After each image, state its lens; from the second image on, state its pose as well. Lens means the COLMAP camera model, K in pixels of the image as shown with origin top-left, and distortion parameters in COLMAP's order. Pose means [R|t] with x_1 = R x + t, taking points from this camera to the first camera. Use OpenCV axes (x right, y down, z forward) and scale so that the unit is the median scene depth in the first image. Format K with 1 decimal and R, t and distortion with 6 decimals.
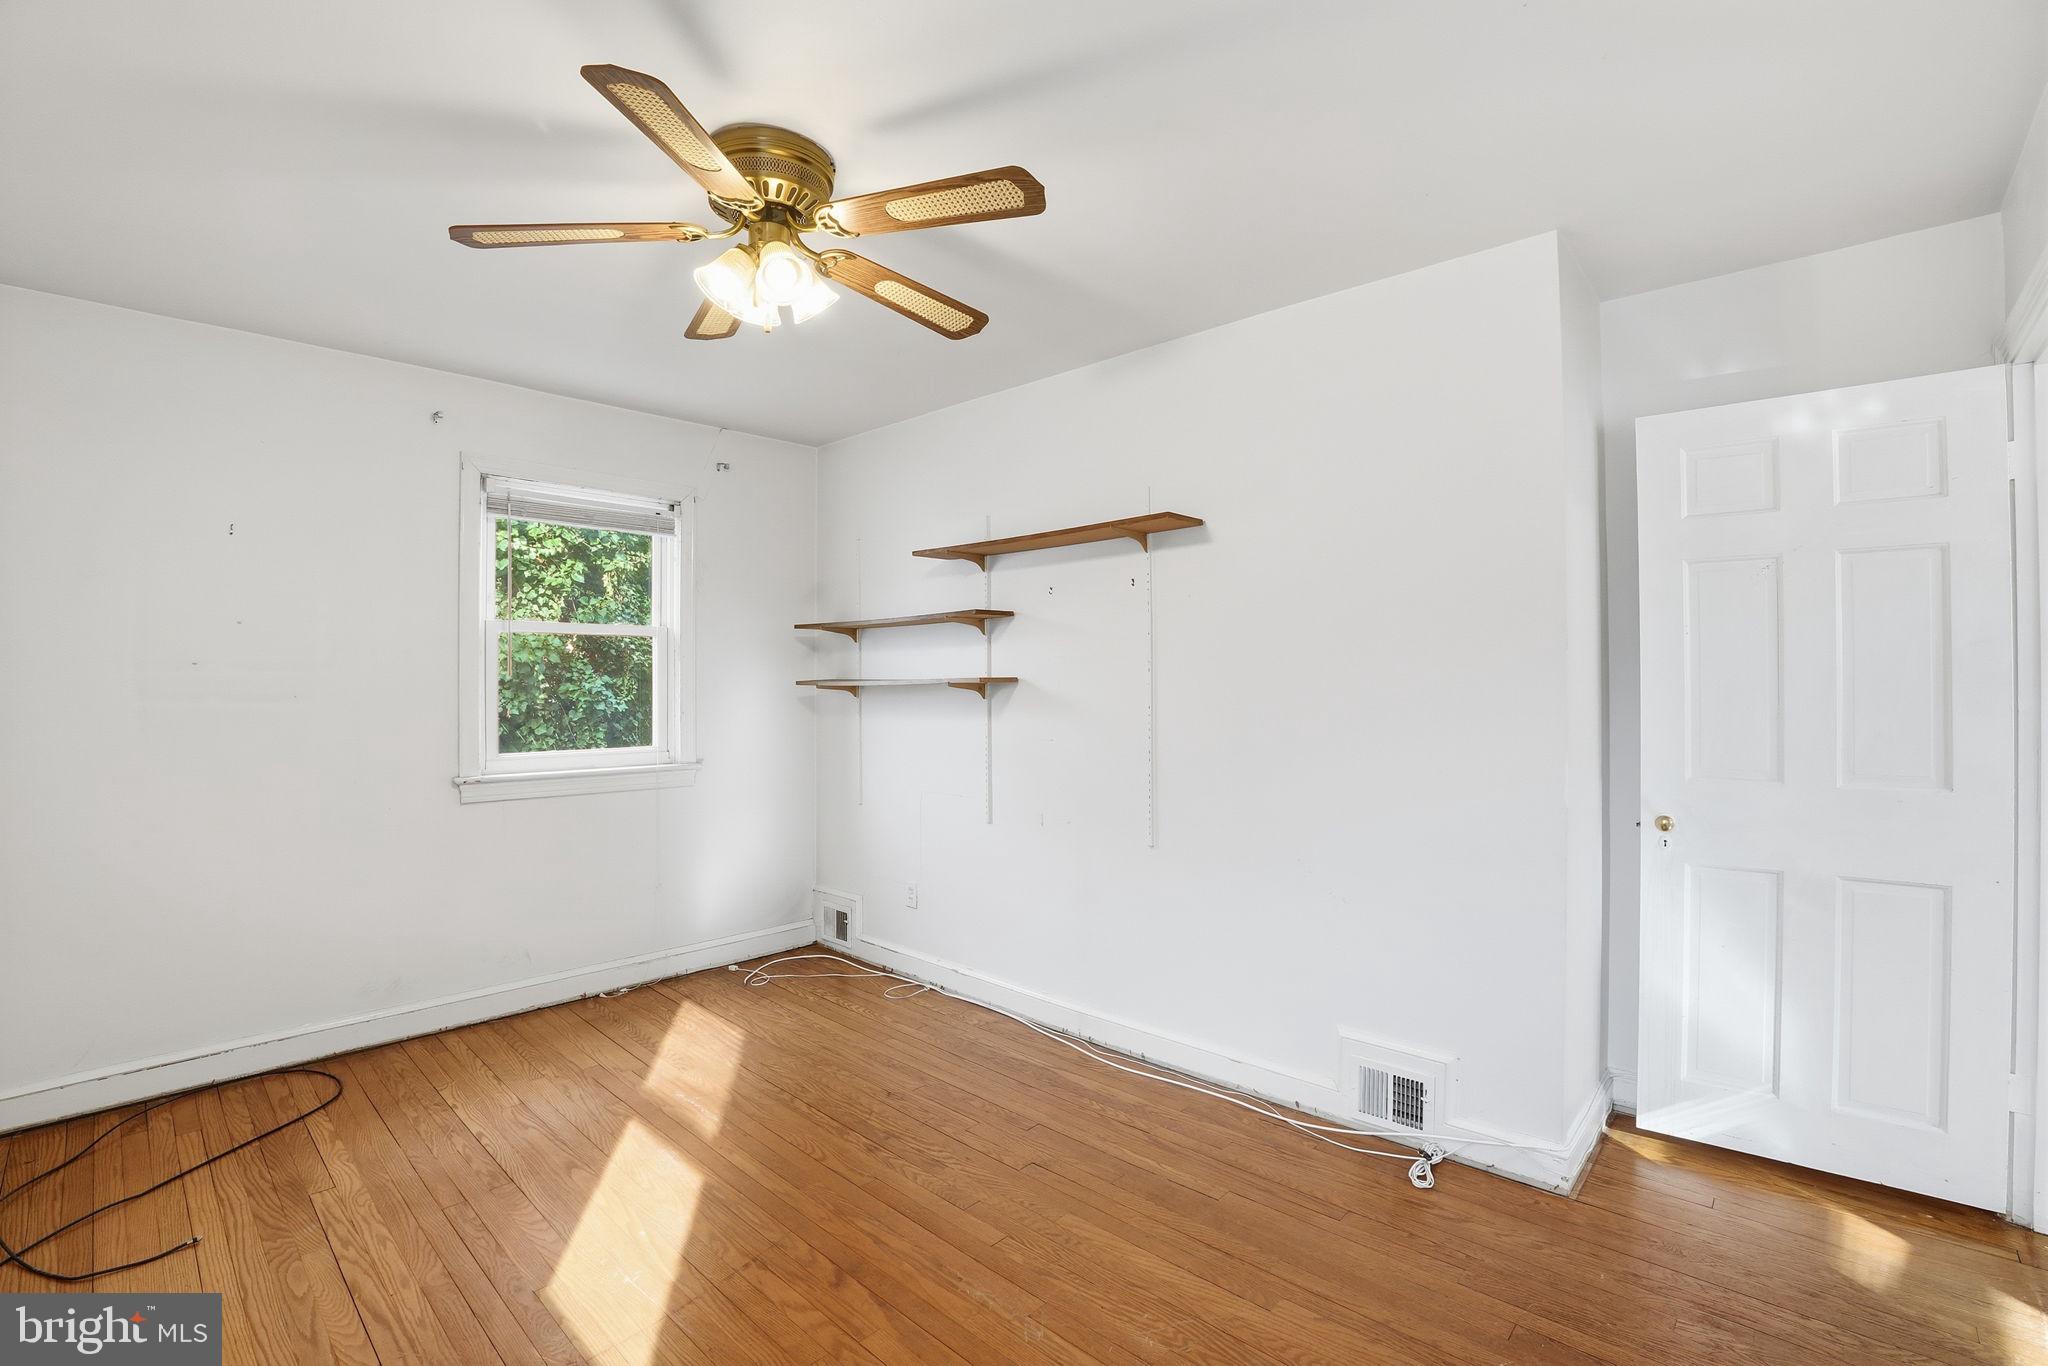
lens RADIAL K [[923.3, 0, 1027.8], [0, 923.3, 675.6], [0, 0, 1]] dist [-0.064998, 0.012756]
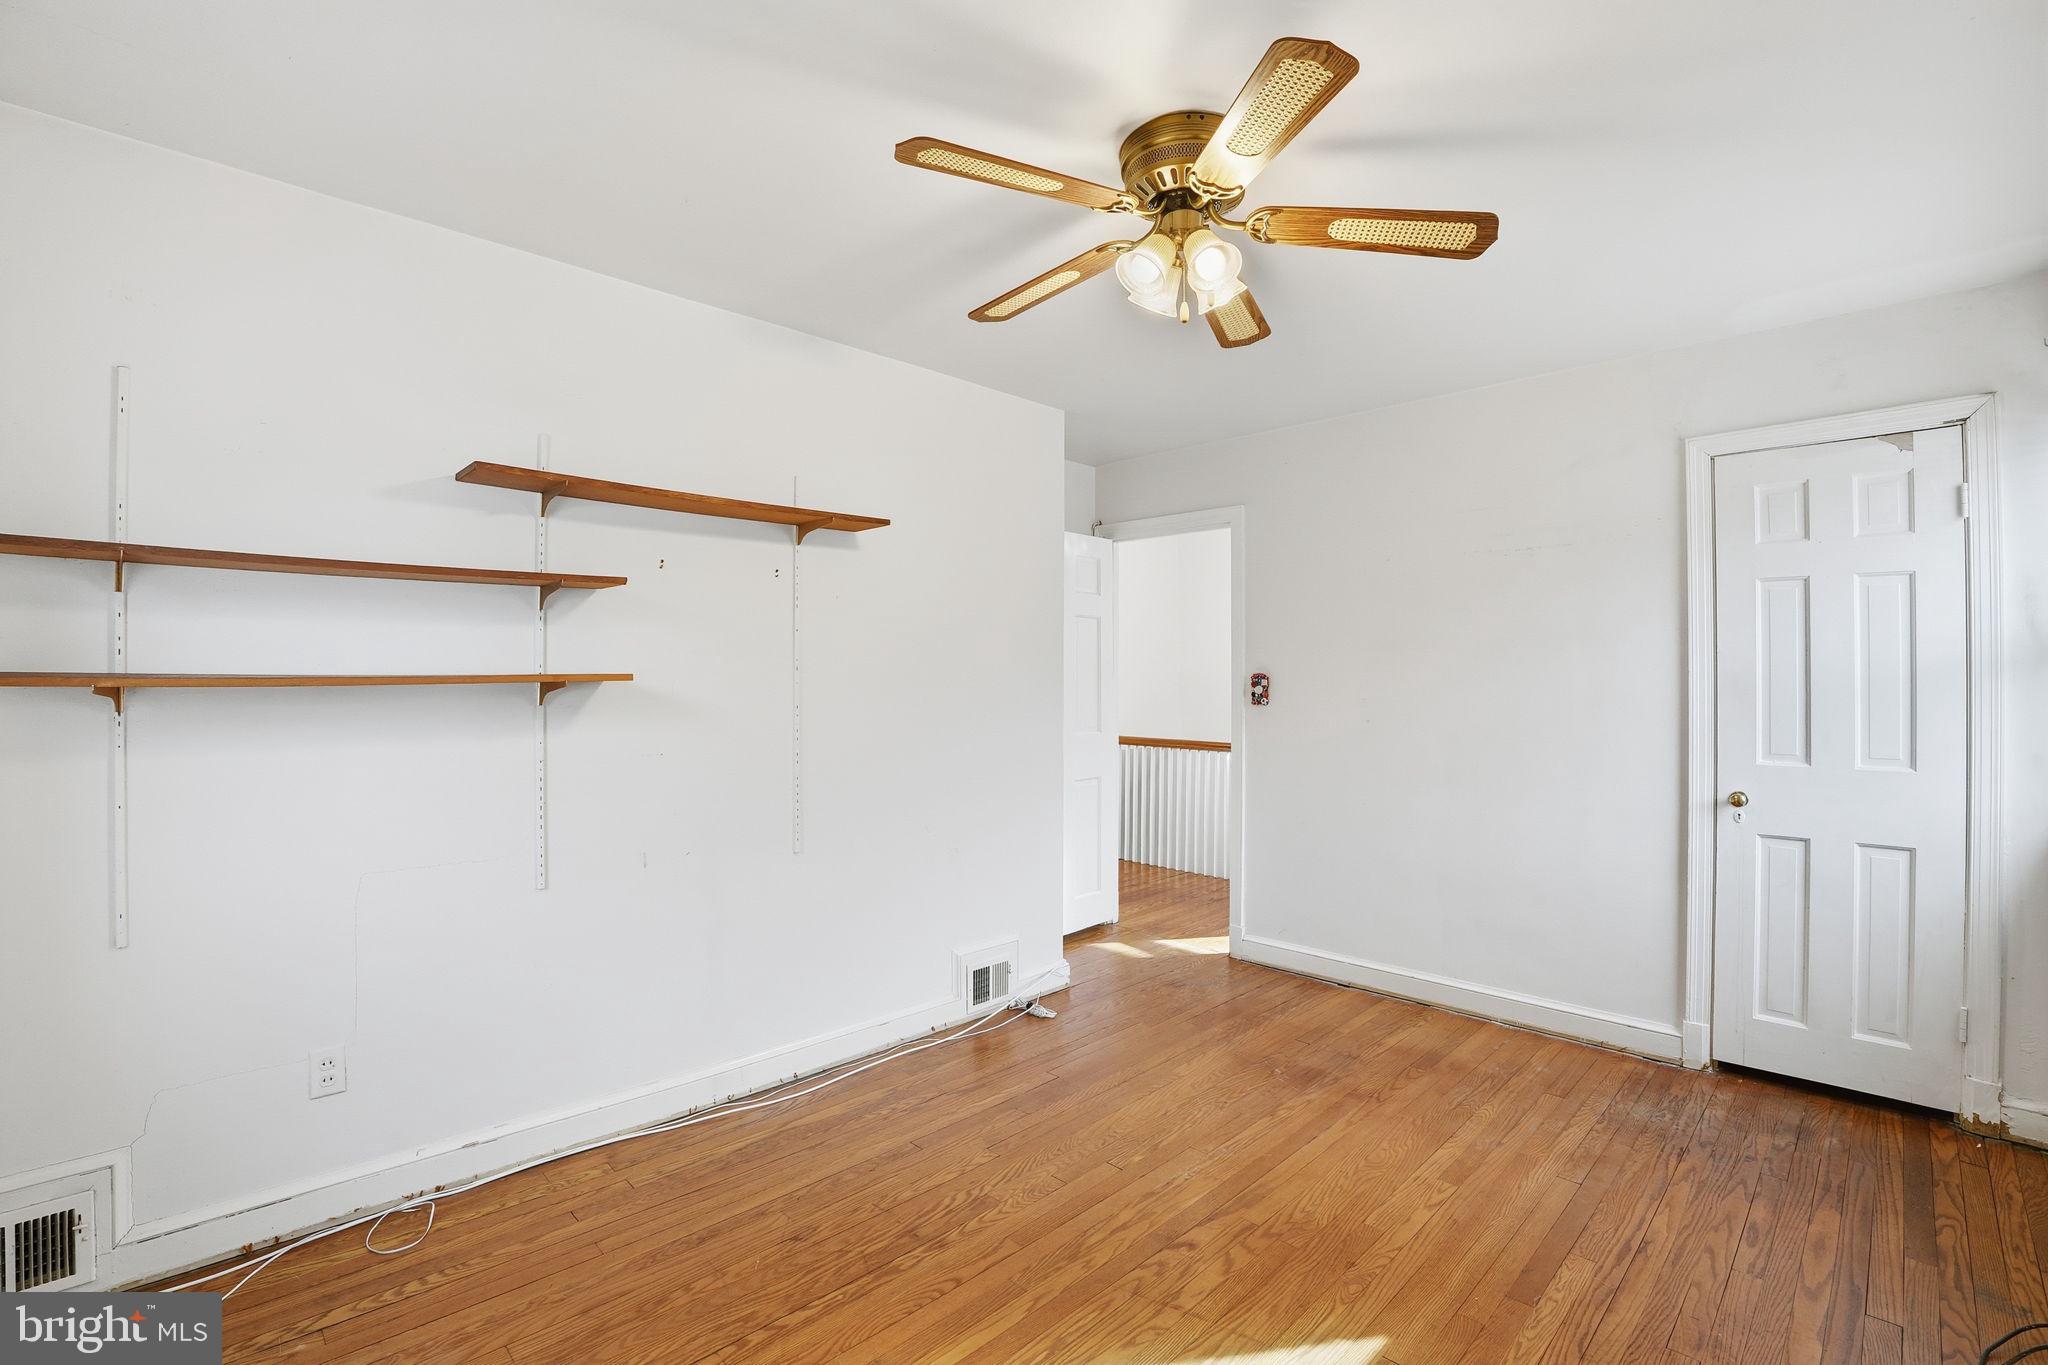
lens RADIAL K [[923.3, 0, 1027.8], [0, 923.3, 675.1], [0, 0, 1]] dist [-0.064998, 0.012756]
pose [[0.024919, 0.010489, 0.999634, -0.799376], [-0.009558, 0.999902, -0.010253, 0.007514], [-0.999644, -0.009299, 0.025017, 0.723929]]
